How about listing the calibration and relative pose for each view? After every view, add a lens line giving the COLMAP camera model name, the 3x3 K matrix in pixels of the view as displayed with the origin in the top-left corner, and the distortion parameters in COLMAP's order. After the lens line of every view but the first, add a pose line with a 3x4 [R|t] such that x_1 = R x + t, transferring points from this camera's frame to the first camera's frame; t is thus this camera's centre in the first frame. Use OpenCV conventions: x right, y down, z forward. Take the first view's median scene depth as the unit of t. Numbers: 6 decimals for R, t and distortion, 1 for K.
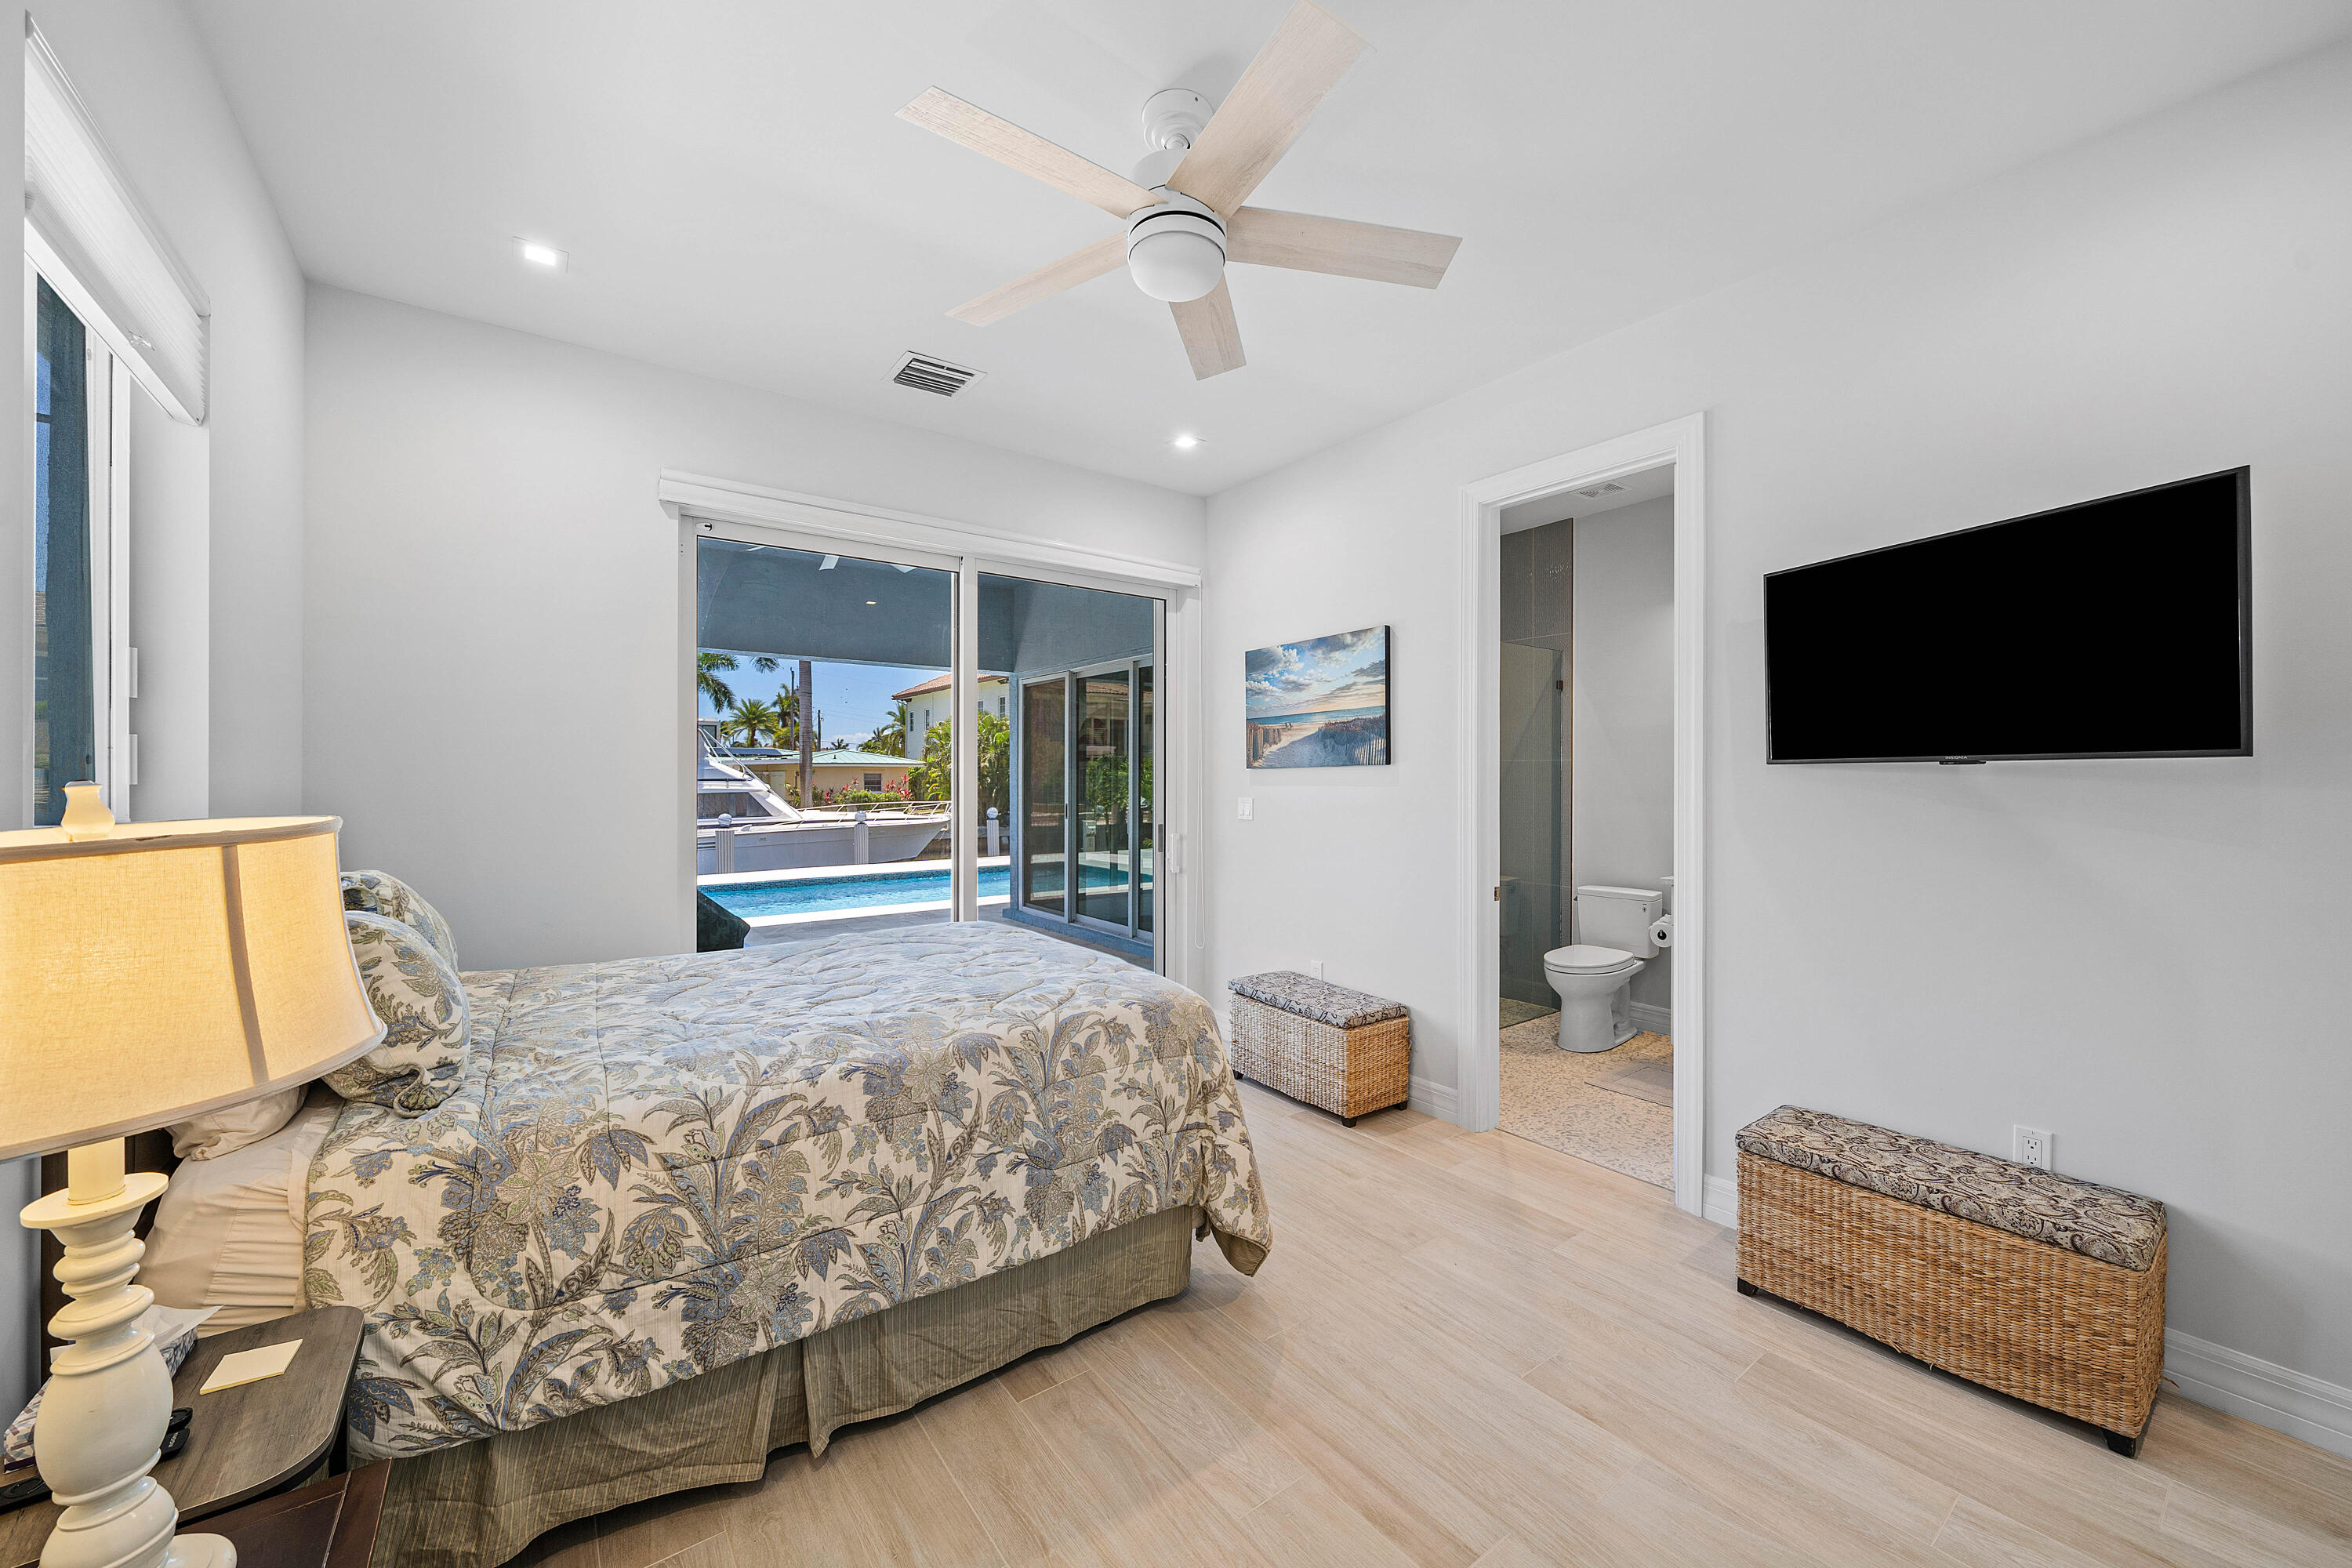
lens RADIAL K [[874.9, 0, 1167.2], [0, 874.9, 783.1], [0, 0, 1]] dist [-0.002159, -0.000334]
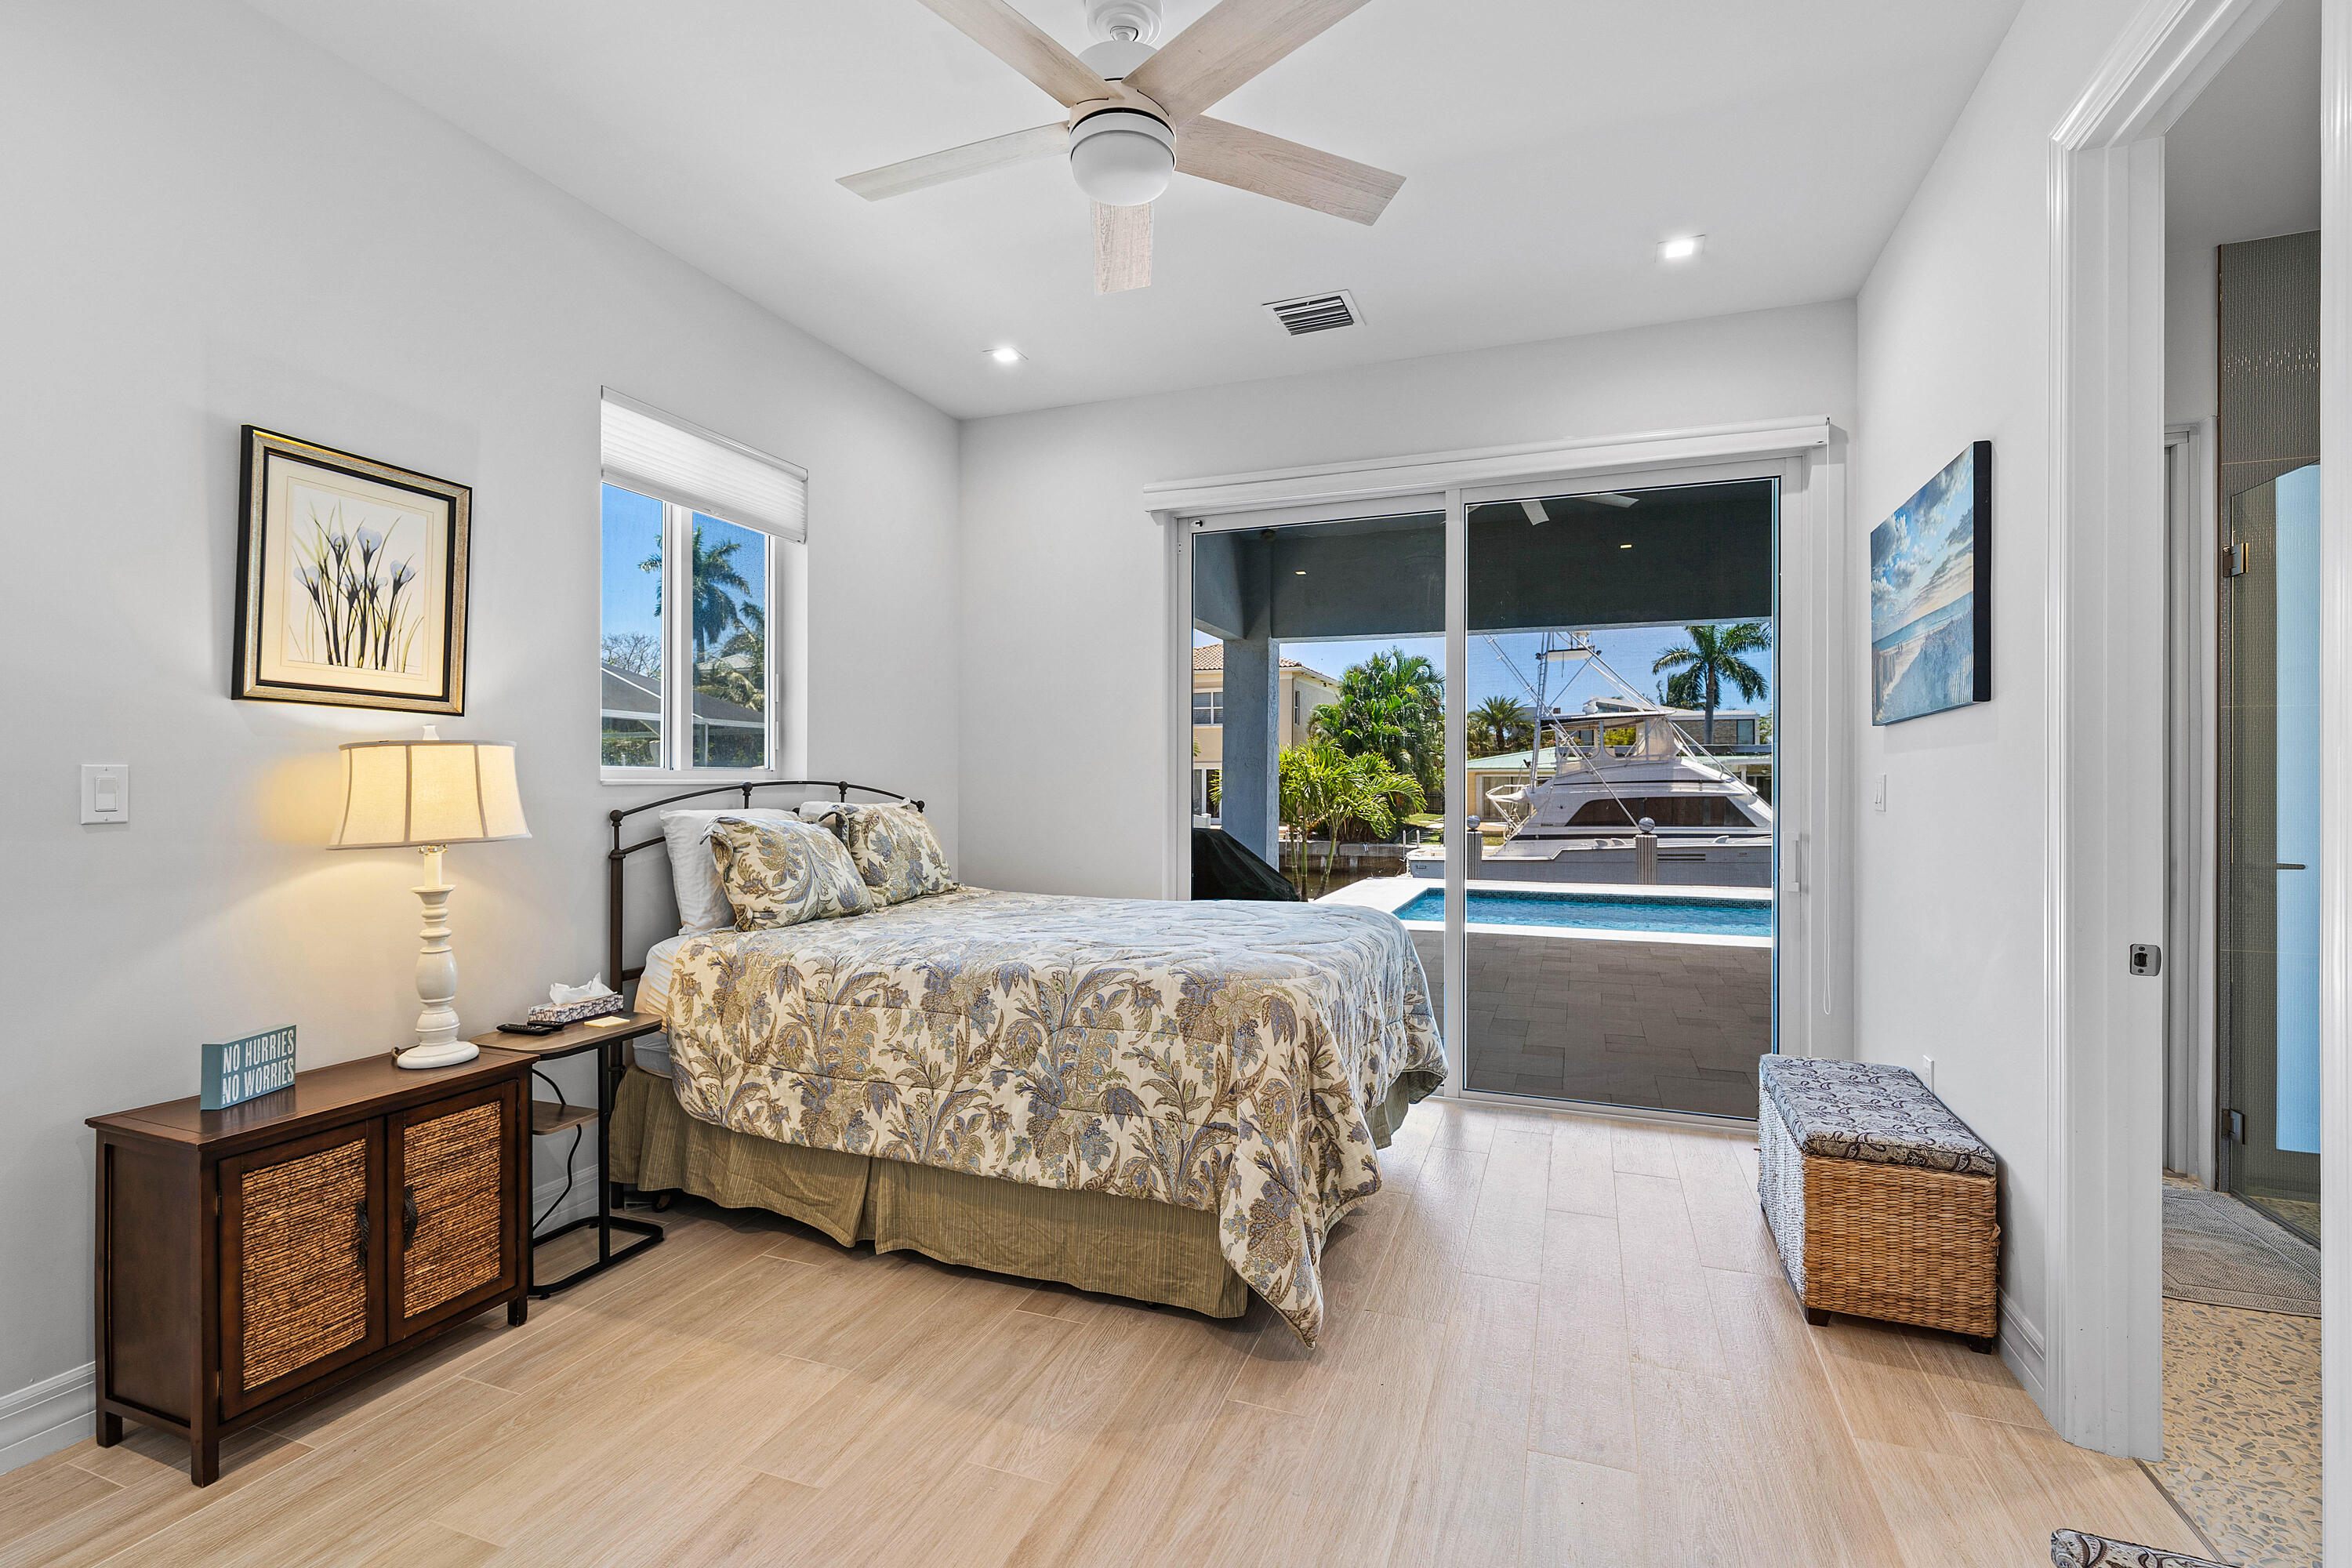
lens RADIAL K [[1051.1, 0, 1172.6], [0, 1051.1, 782.6], [0, 0, 1]] dist [0.005135, 0.000473]
pose [[0.542484, 0.000913, -0.840066, 1.040926], [-0.006806, 0.999971, -0.003309, 0.067763], [0.840039, 0.007512, 0.542474, 0.469019]]
